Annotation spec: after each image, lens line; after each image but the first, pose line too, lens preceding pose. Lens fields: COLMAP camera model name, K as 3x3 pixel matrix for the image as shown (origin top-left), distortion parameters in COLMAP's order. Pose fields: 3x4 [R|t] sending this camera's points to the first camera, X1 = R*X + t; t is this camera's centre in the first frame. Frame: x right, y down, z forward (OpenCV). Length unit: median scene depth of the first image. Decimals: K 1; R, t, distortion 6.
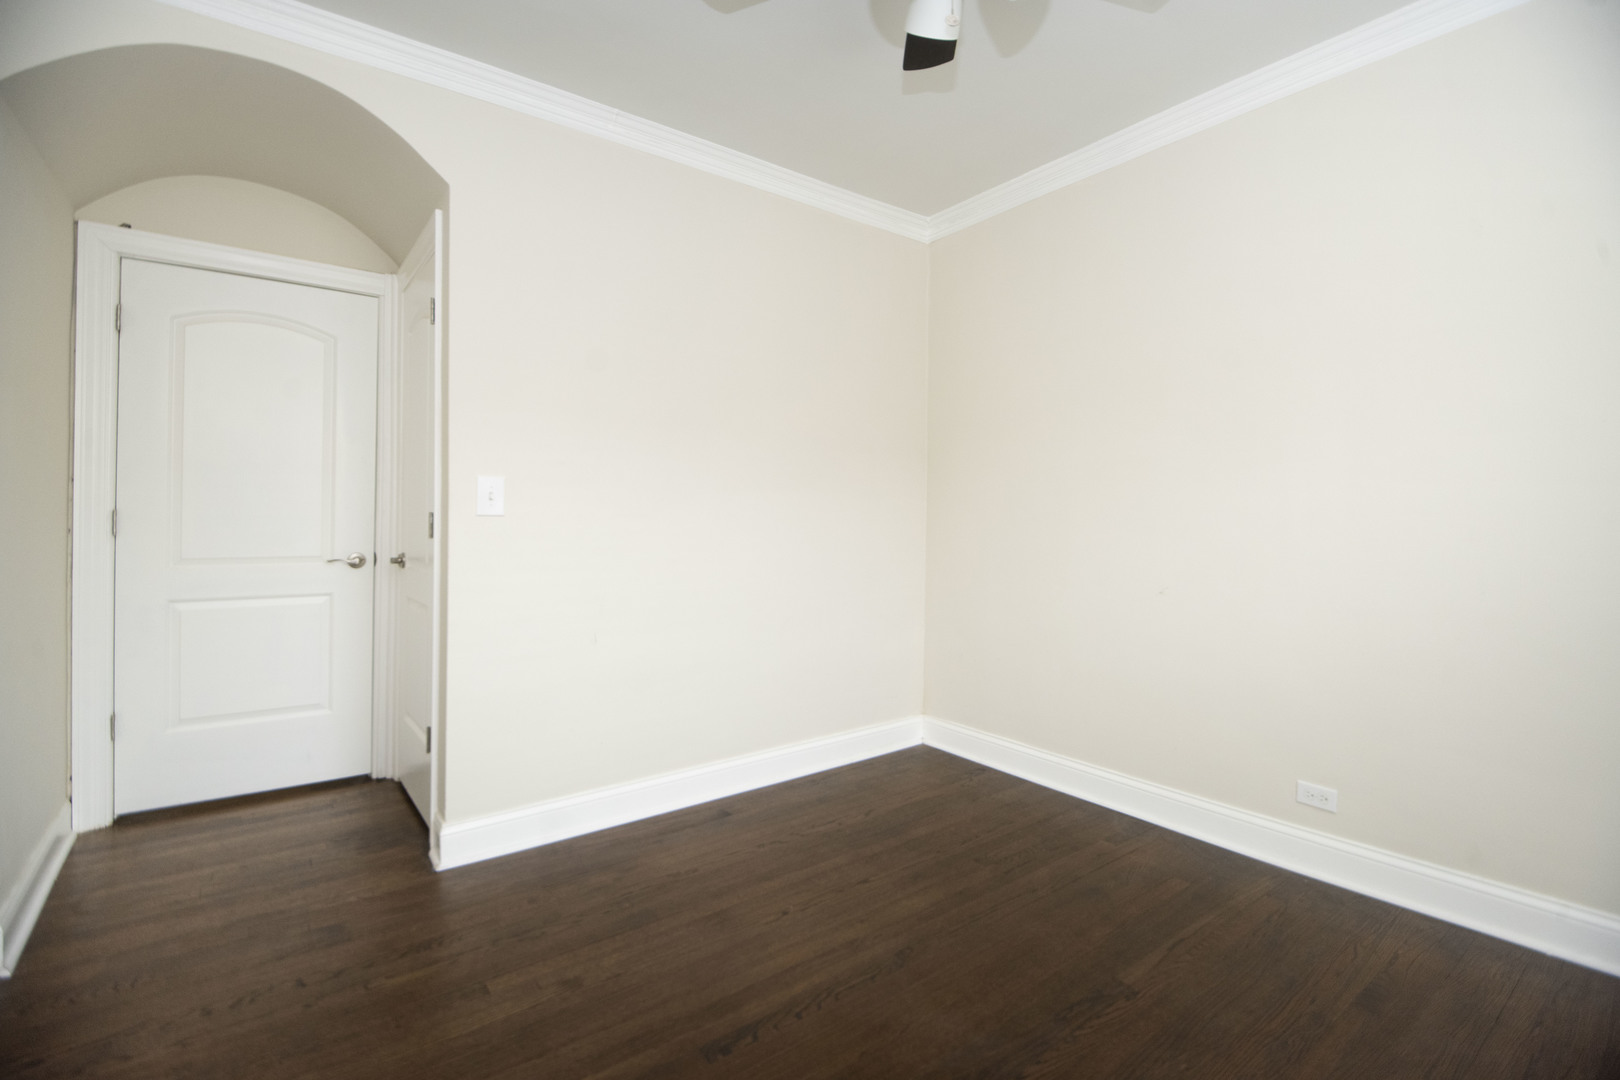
lens RADIAL K [[764.4, 0, 797.7], [0, 764.4, 532.3], [0, 0, 1]] dist [0.042224, -0.042690]
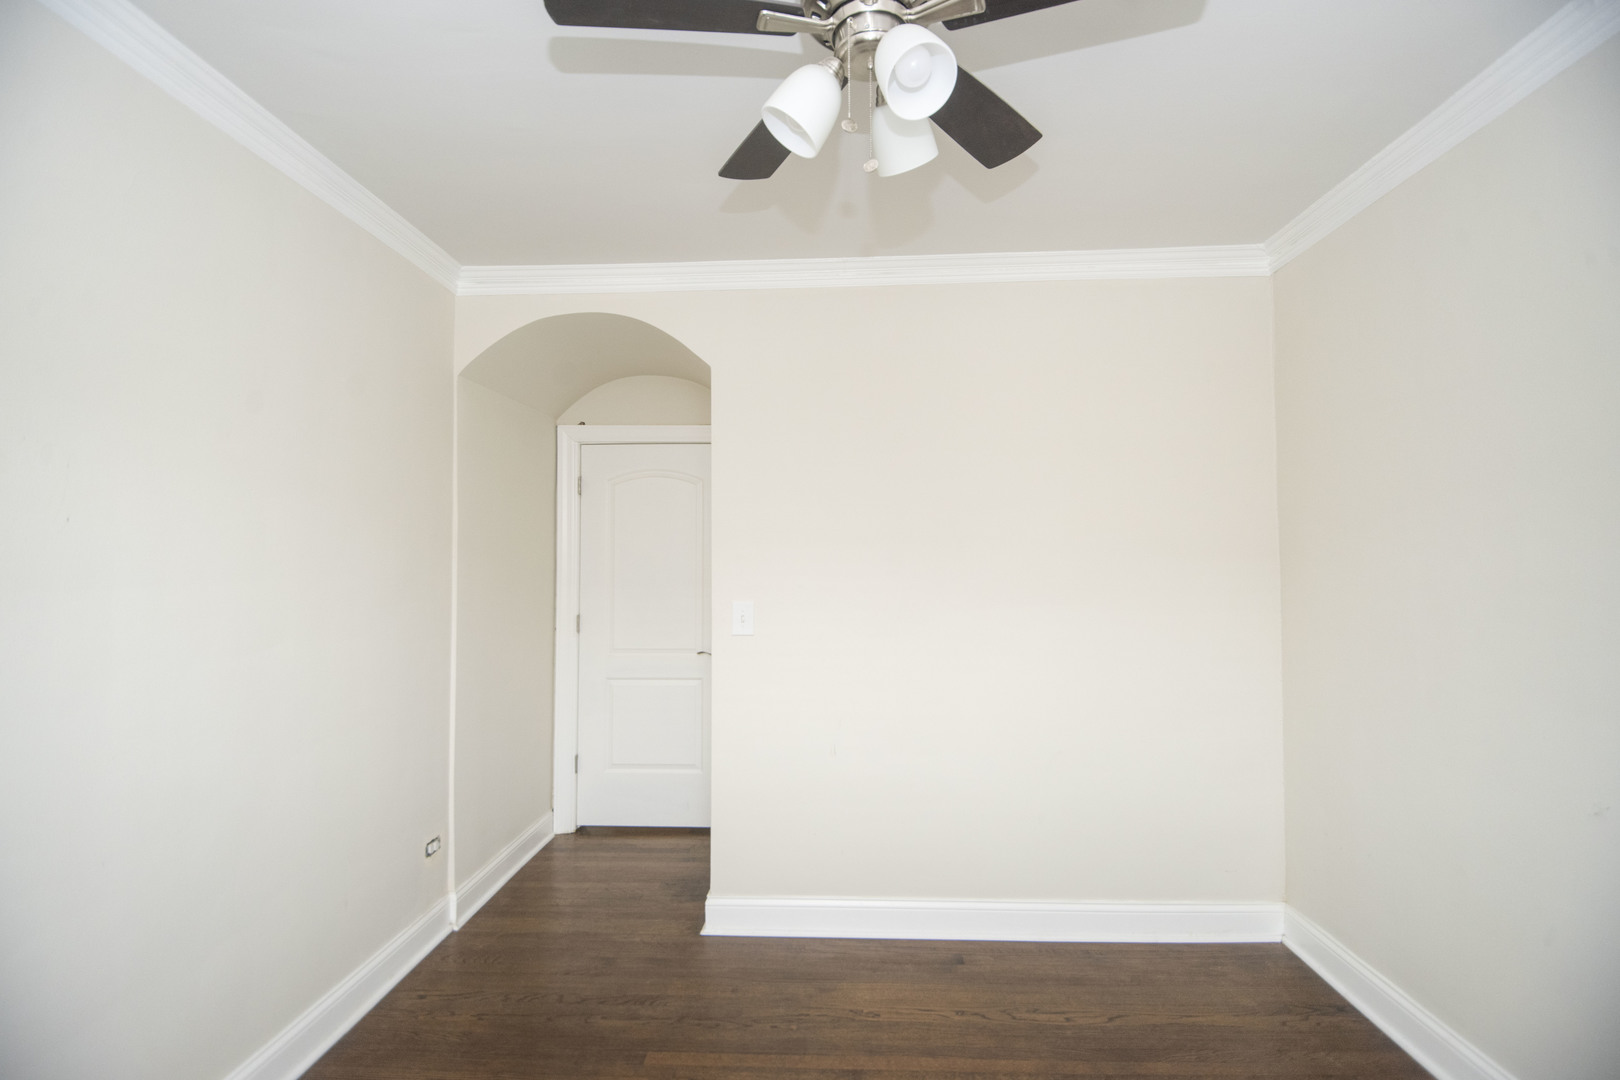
lens RADIAL K [[764.4, 0, 797.7], [0, 764.4, 532.3], [0, 0, 1]] dist [0.042224, -0.042690]
pose [[0.755402, -0.038962, -0.654102, 0.405191], [0.007100, 0.998659, -0.051286, -0.109155], [0.655223, 0.034098, 0.754666, 0.155813]]
